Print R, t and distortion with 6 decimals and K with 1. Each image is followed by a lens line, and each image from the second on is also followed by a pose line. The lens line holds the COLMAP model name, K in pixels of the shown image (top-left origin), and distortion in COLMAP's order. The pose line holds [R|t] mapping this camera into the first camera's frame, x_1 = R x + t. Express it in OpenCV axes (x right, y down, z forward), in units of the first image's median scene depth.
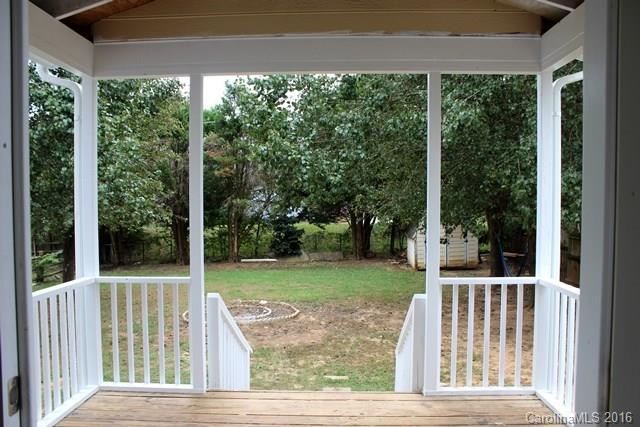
lens RADIAL K [[553.9, 0, 316.9], [0, 553.9, 217.8], [0, 0, 1]] dist [-0.107548, 0.010462]
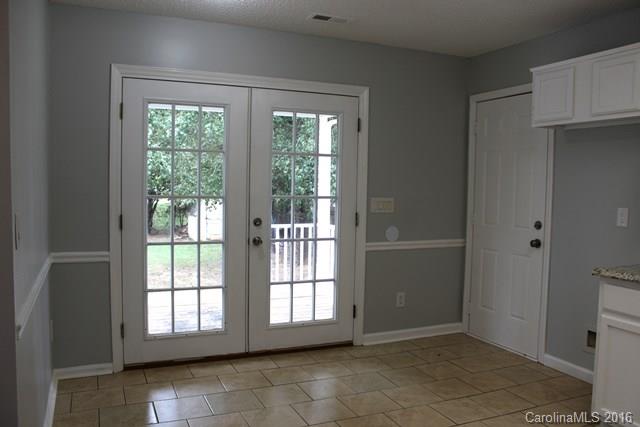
lens RADIAL K [[553.9, 0, 316.9], [0, 553.9, 217.8], [0, 0, 1]] dist [-0.107548, 0.010462]
pose [[0.908190, -0.029154, 0.417542, -0.066418], [0.014324, 0.999152, 0.038608, 0.001836], [-0.418313, -0.029082, 0.907837, -0.121711]]
